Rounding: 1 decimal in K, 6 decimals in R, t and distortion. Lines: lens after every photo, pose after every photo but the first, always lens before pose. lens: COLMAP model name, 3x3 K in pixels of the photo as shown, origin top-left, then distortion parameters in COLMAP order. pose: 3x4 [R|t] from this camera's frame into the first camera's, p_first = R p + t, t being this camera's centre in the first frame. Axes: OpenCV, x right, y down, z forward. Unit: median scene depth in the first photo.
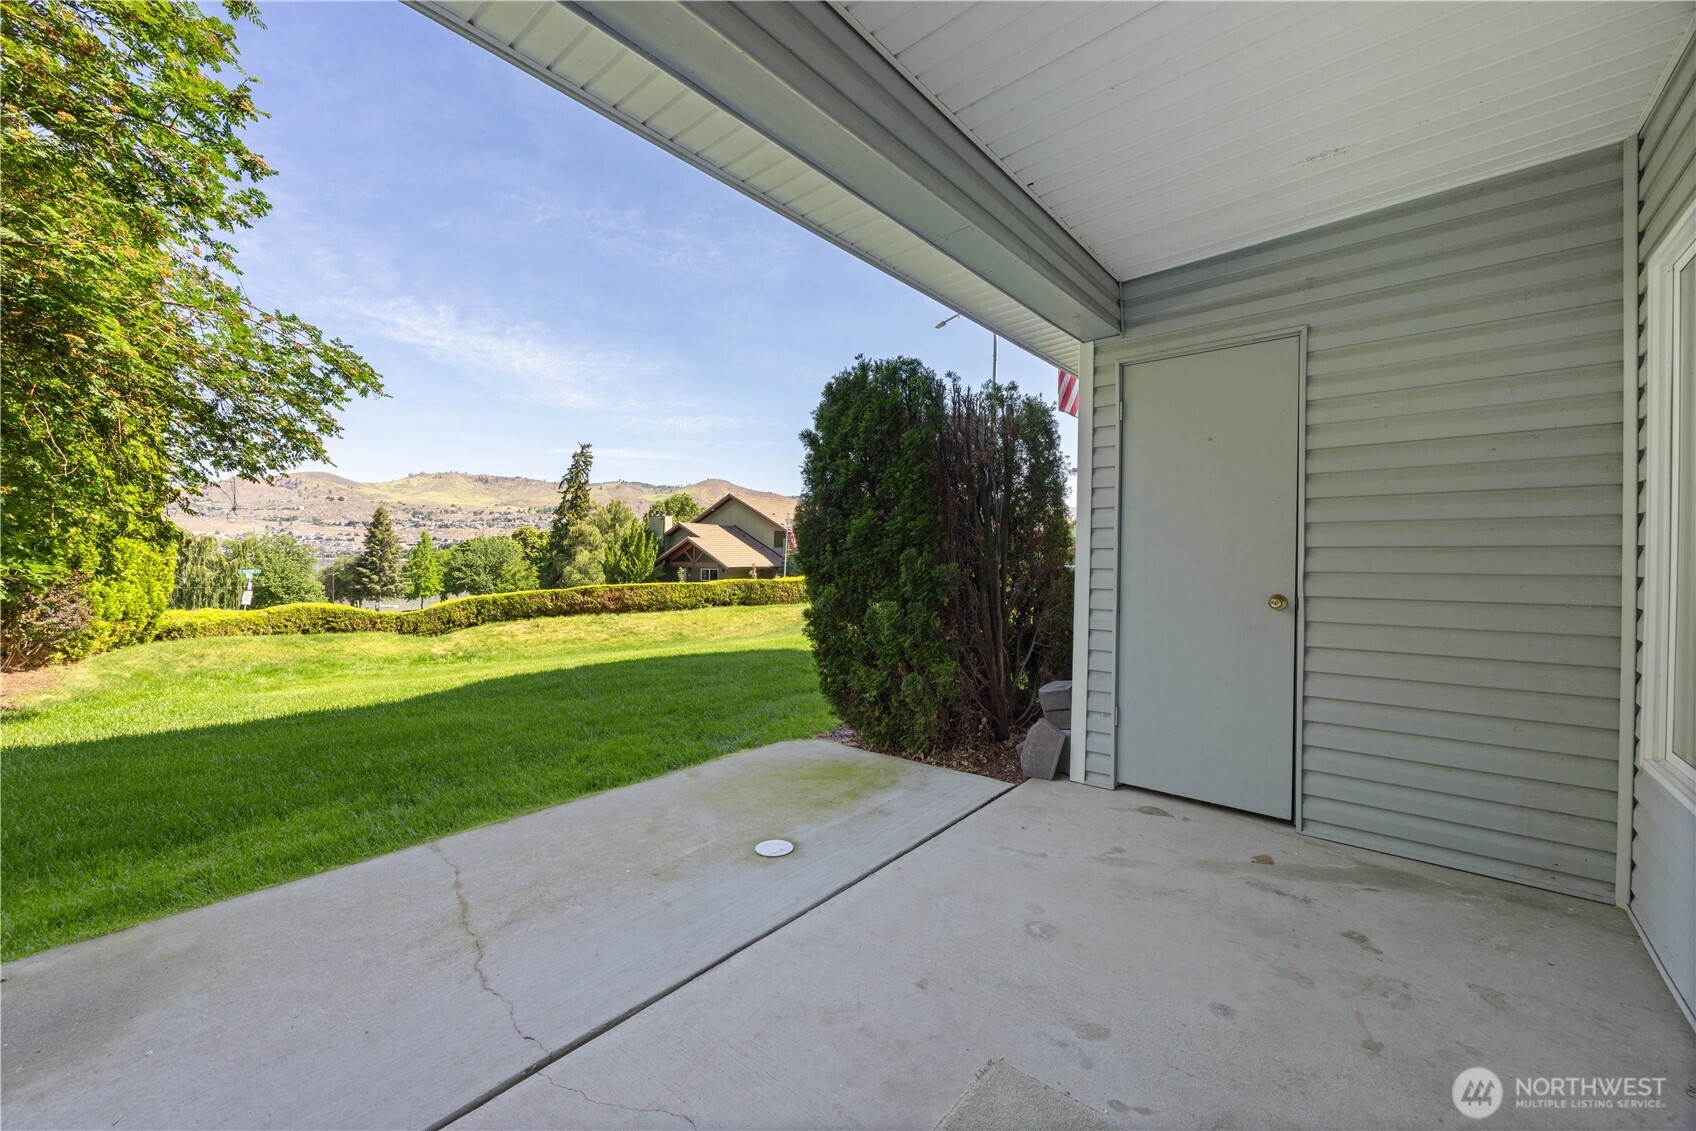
lens RADIAL K [[657.5, 0, 839.4], [0, 657.5, 561.6], [0, 0, 1]] dist [0.001405, -0.000295]
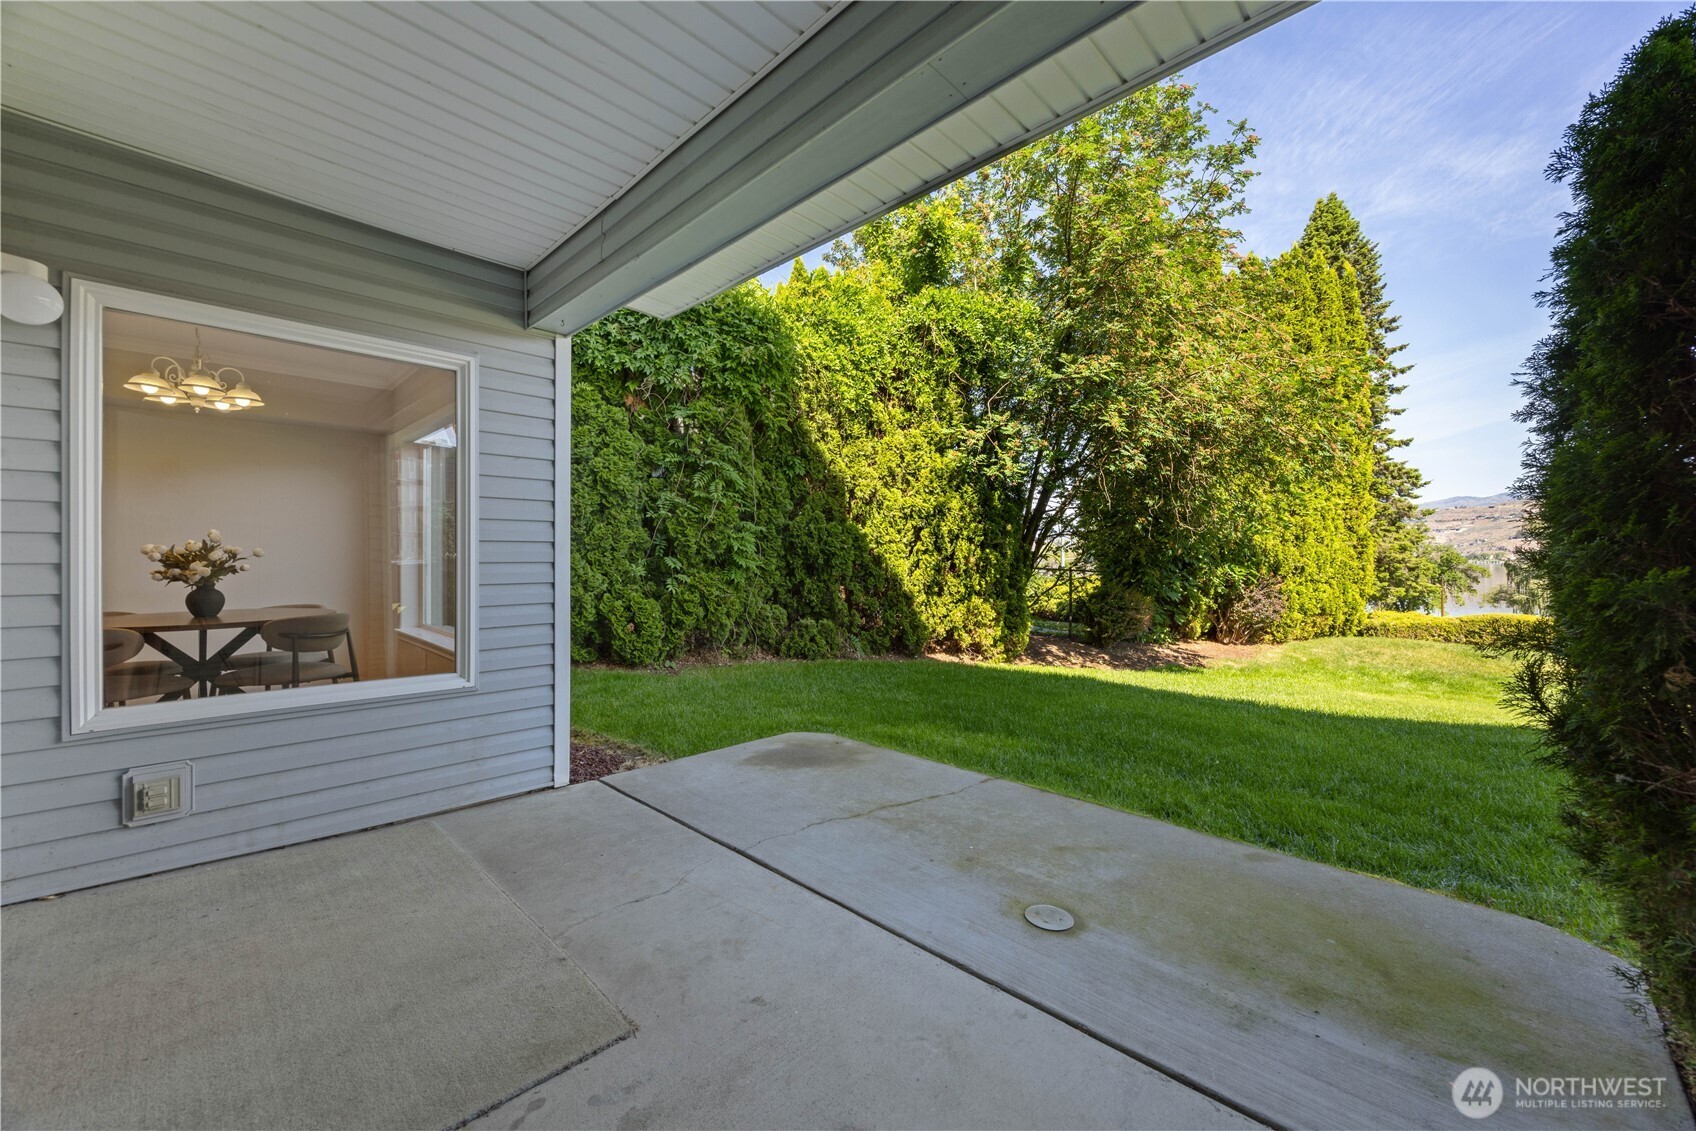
lens RADIAL K [[657.5, 0, 839.3], [0, 657.5, 567.6], [0, 0, 1]] dist [0.001405, -0.000295]
pose [[-0.074390, 0.002426, -0.997226, 0.667140], [-0.003581, 0.999990, 0.002699, 0.004666], [0.997223, 0.003771, -0.074380, 0.738392]]
